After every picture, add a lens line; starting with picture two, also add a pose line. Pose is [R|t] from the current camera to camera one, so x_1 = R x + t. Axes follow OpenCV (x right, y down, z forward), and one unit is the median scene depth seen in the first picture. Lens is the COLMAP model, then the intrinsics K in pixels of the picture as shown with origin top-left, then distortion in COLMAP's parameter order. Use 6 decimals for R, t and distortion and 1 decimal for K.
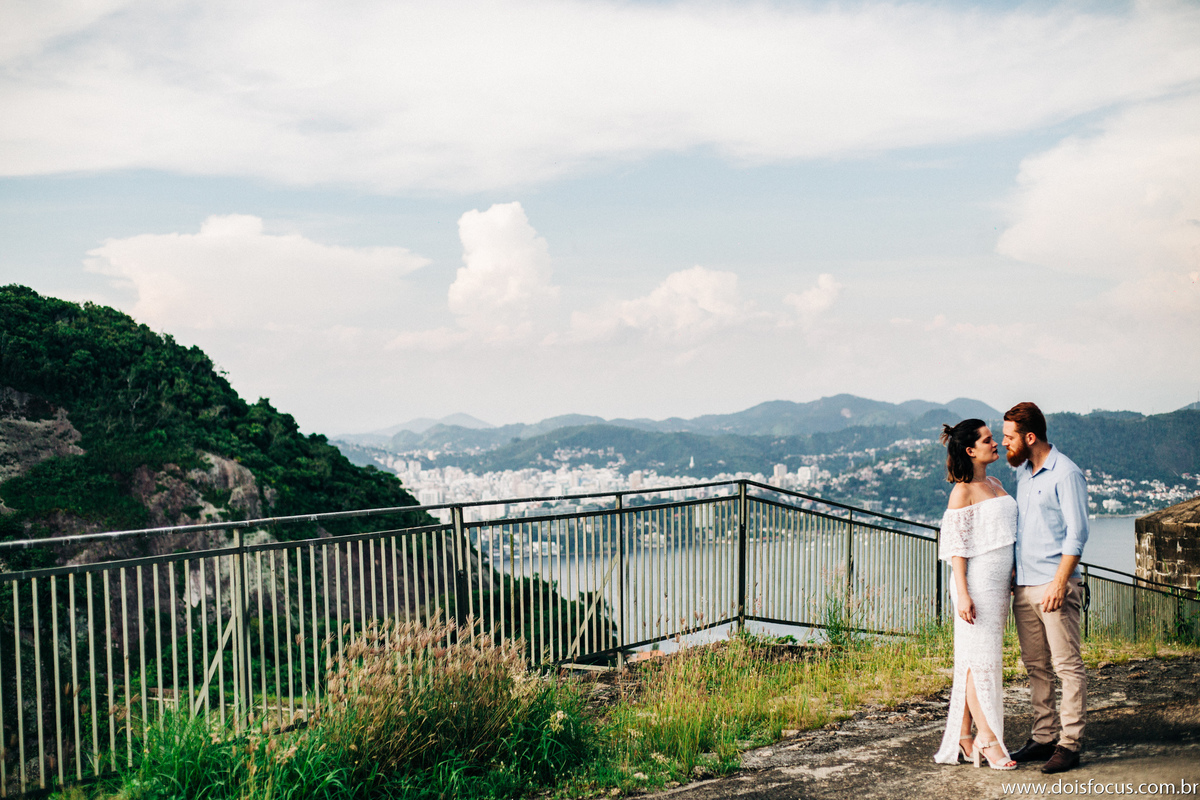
lens RADIAL K [[1831.9, 0, 600.0], [0, 1831.9, 400.0], [0, 0, 1]] dist [-0.096046, 0.047957]
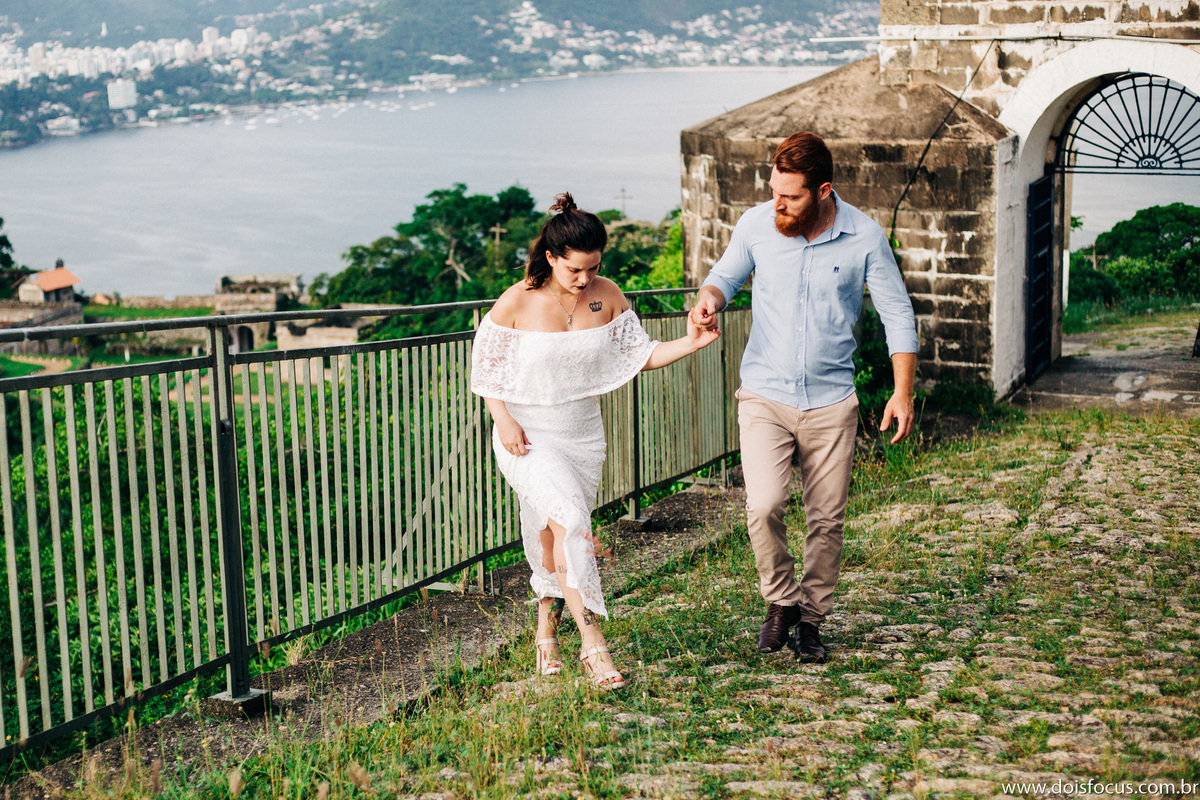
lens RADIAL K [[1831.9, 0, 600.0], [0, 1831.9, 400.0], [0, 0, 1]] dist [-0.096046, 0.047957]
pose [[0.959208, -0.090763, 0.267734, 0.032642], [0.023712, 0.969553, 0.243732, 0.001780], [-0.281704, -0.227442, 0.932155, 0.137038]]
